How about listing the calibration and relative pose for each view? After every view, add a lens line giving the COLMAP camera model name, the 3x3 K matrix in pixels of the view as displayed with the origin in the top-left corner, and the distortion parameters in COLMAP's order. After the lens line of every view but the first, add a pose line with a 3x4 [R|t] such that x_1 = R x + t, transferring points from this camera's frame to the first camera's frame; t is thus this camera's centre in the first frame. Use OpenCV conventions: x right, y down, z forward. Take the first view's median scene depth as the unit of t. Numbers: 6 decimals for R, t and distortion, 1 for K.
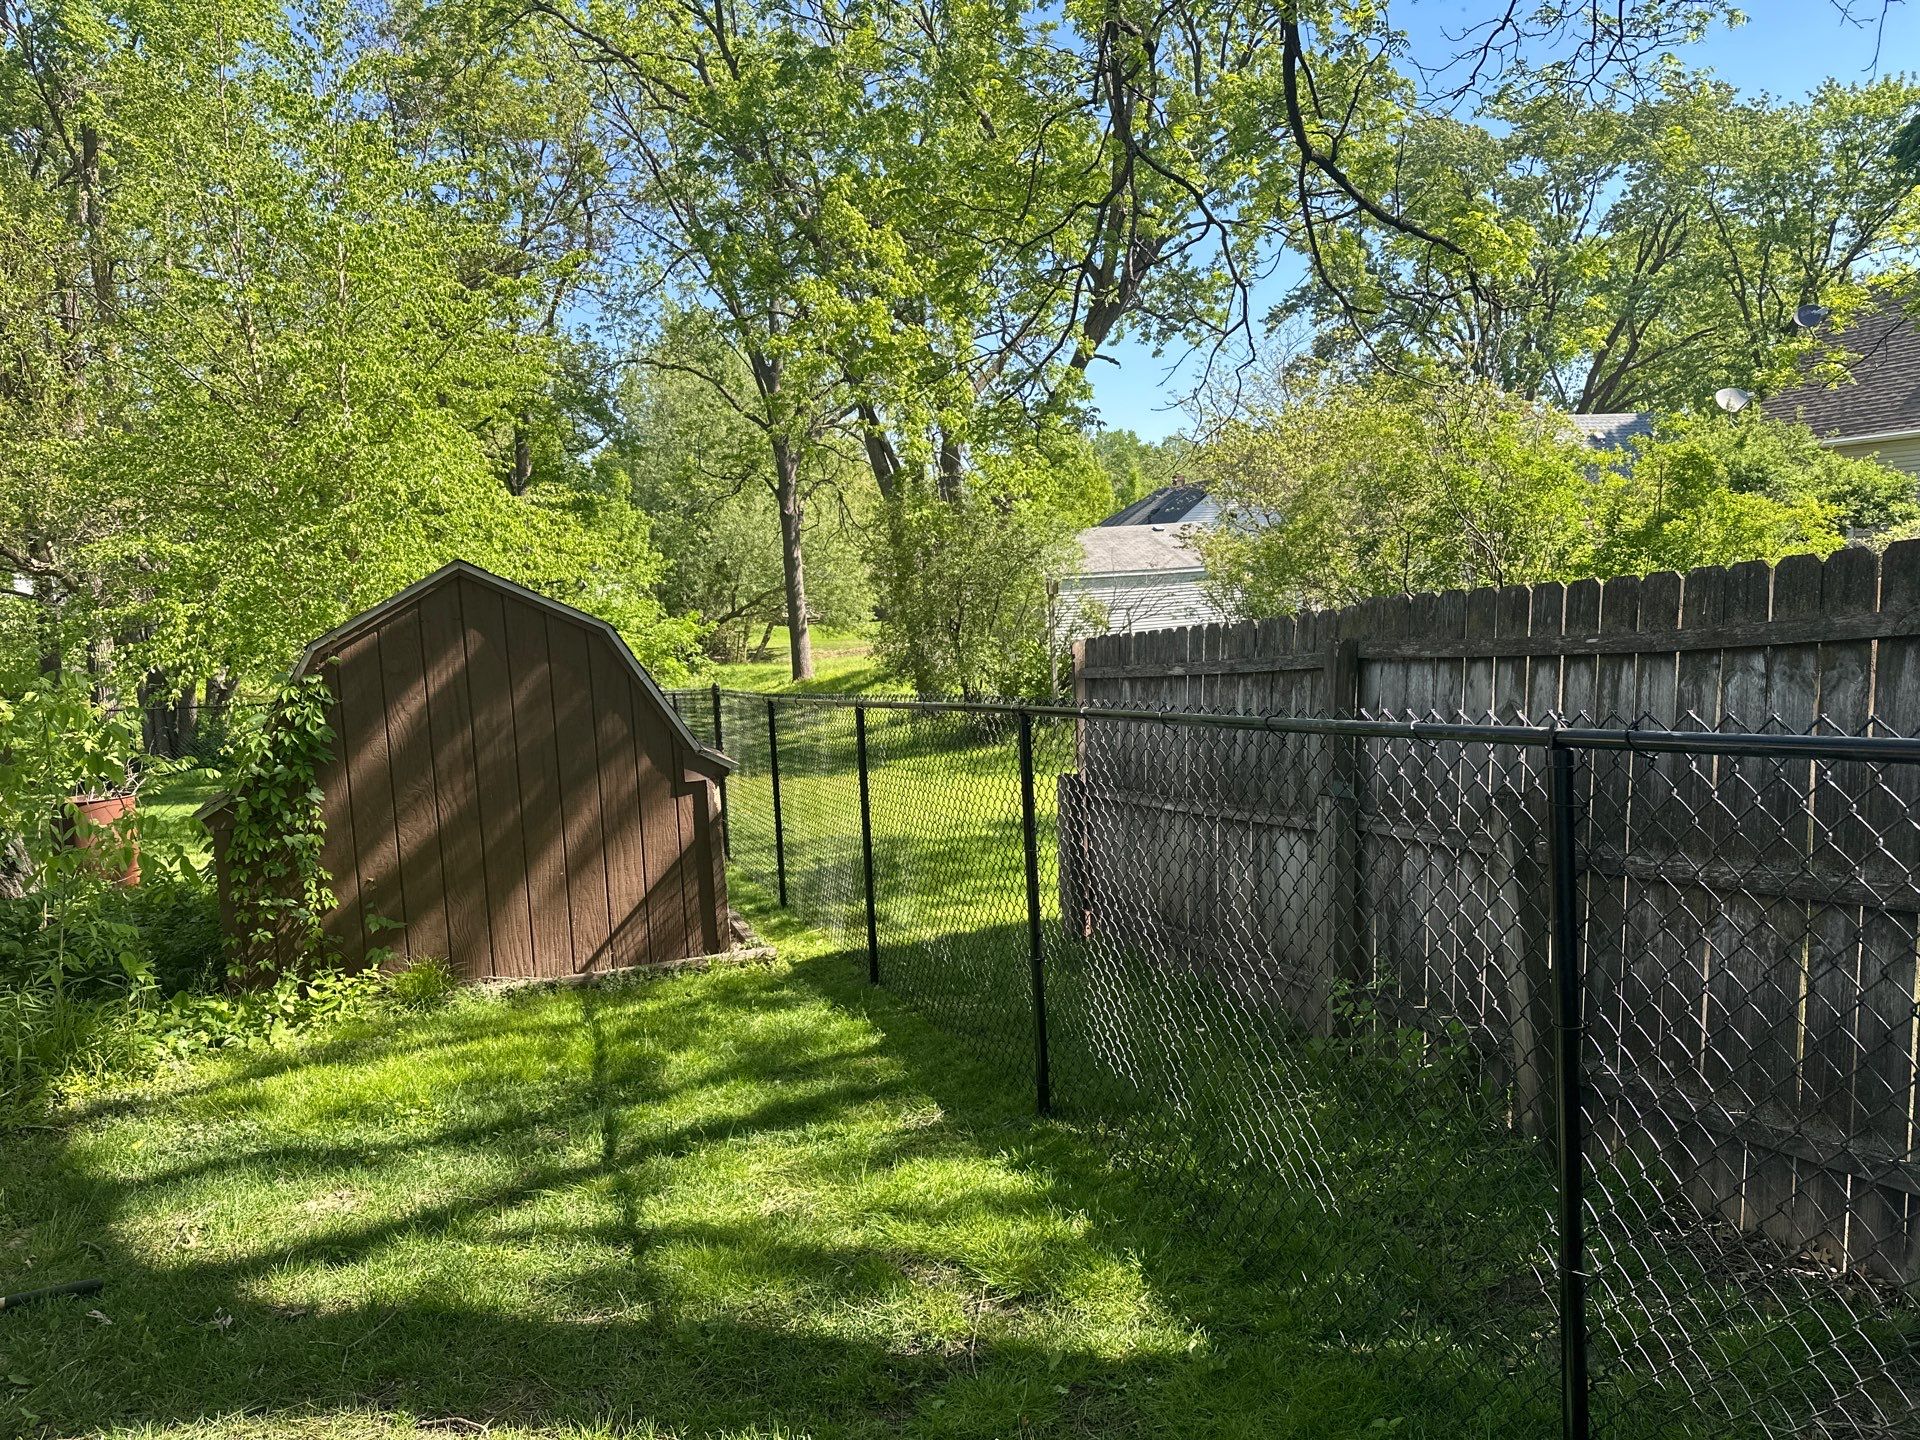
lens RADIAL K [[1330.6, 0, 957.7], [0, 1330.6, 726.8], [0, 0, 1]] dist [0.070853, -0.087659]
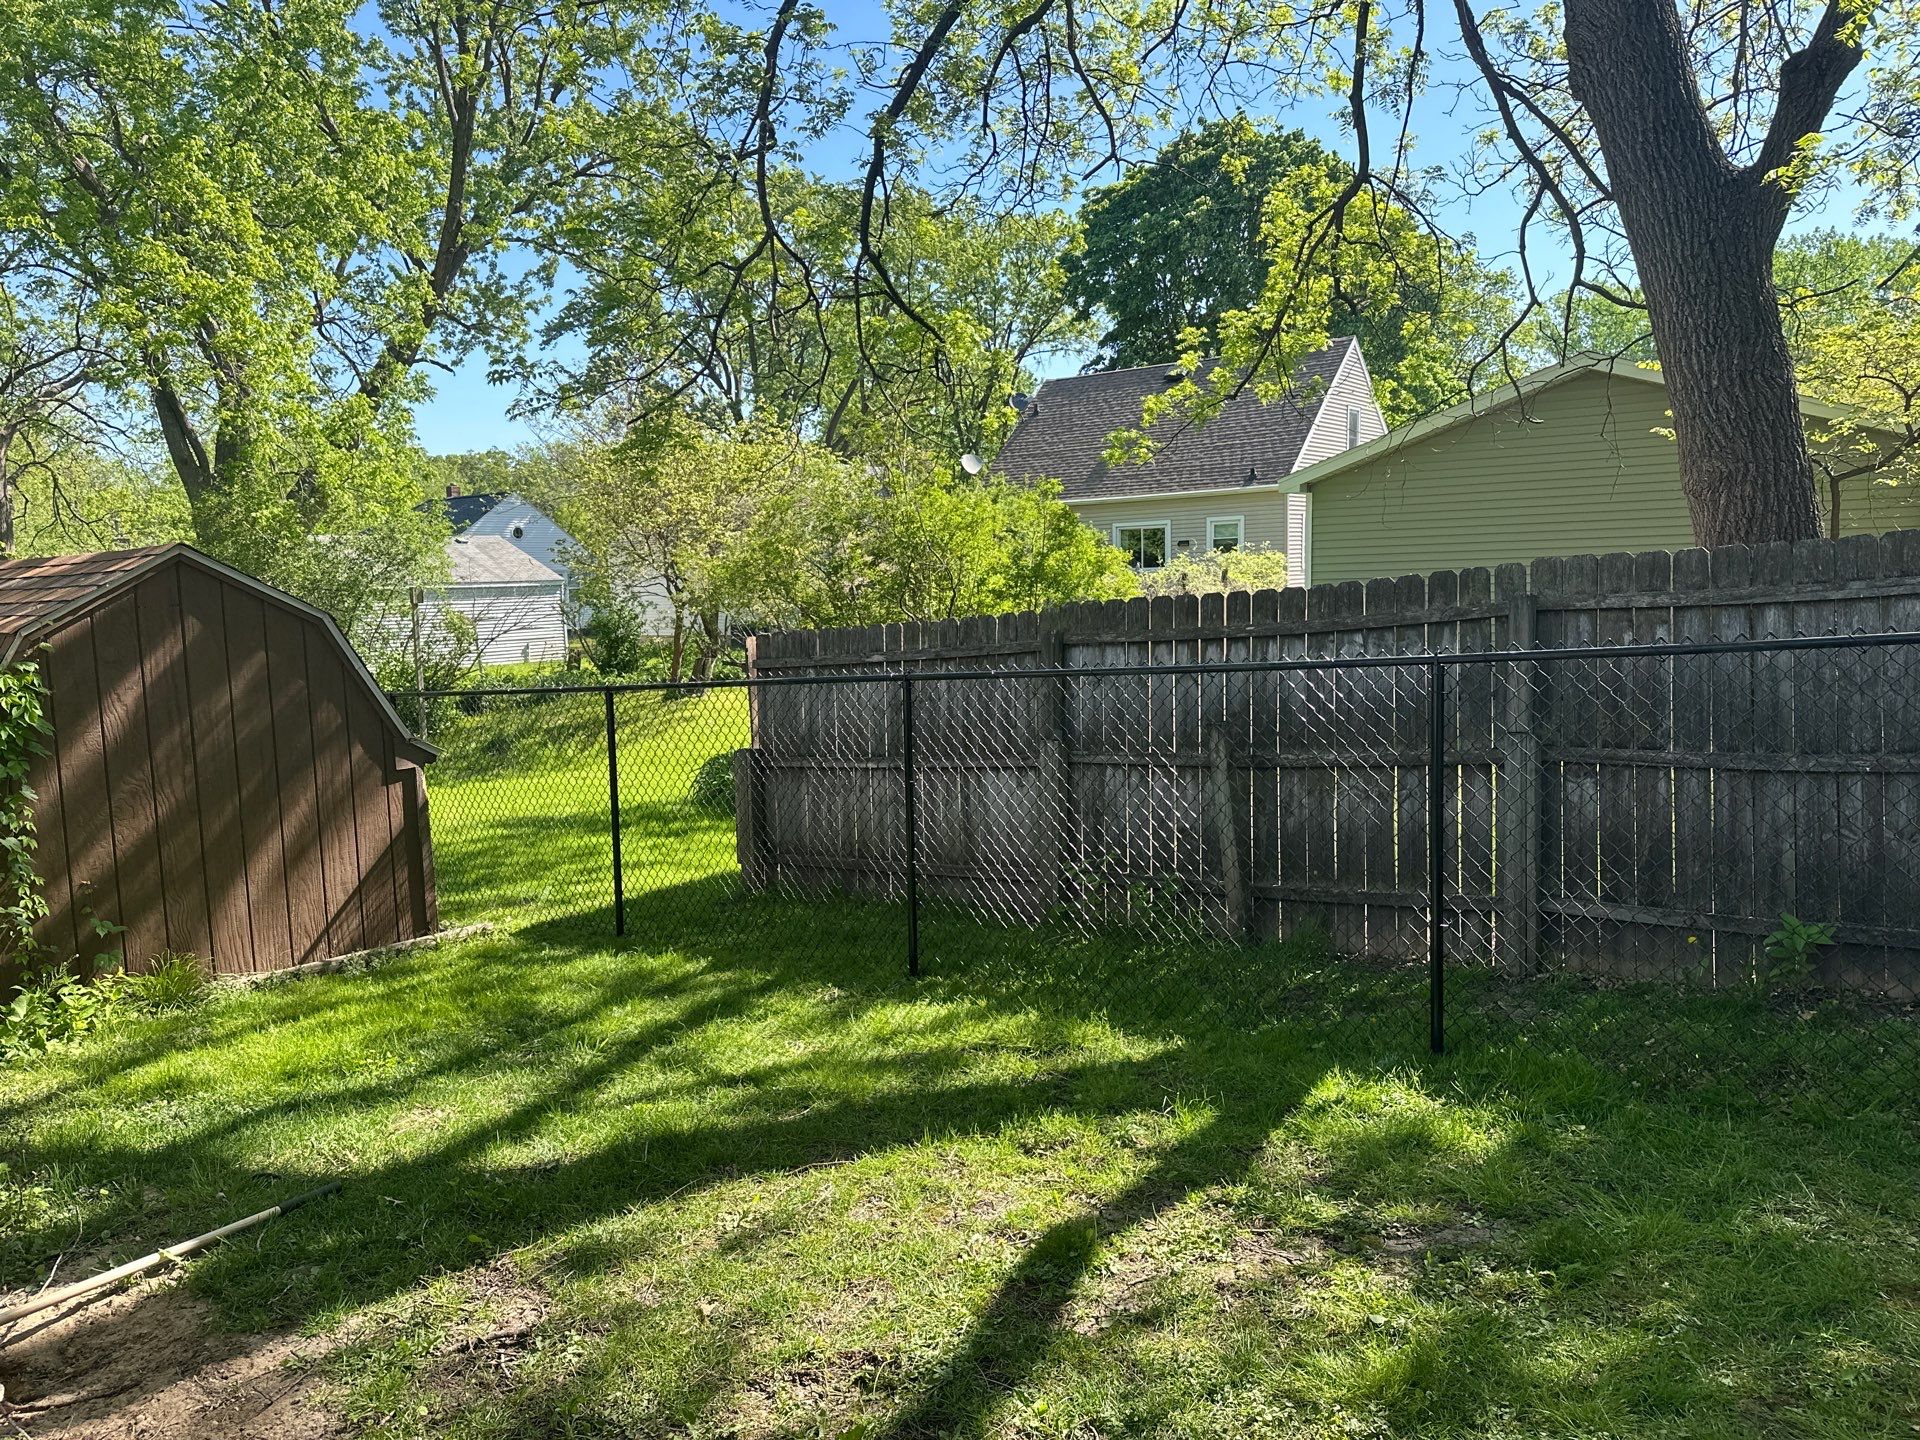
lens RADIAL K [[1330.6, 0, 965.9], [0, 1330.6, 734.8], [0, 0, 1]] dist [0.070853, -0.087659]
pose [[0.842910, -0.029467, 0.537248, -0.418436], [0.035285, 0.999377, -0.000546, 0.032905], [-0.536897, 0.019417, 0.843424, -0.115857]]
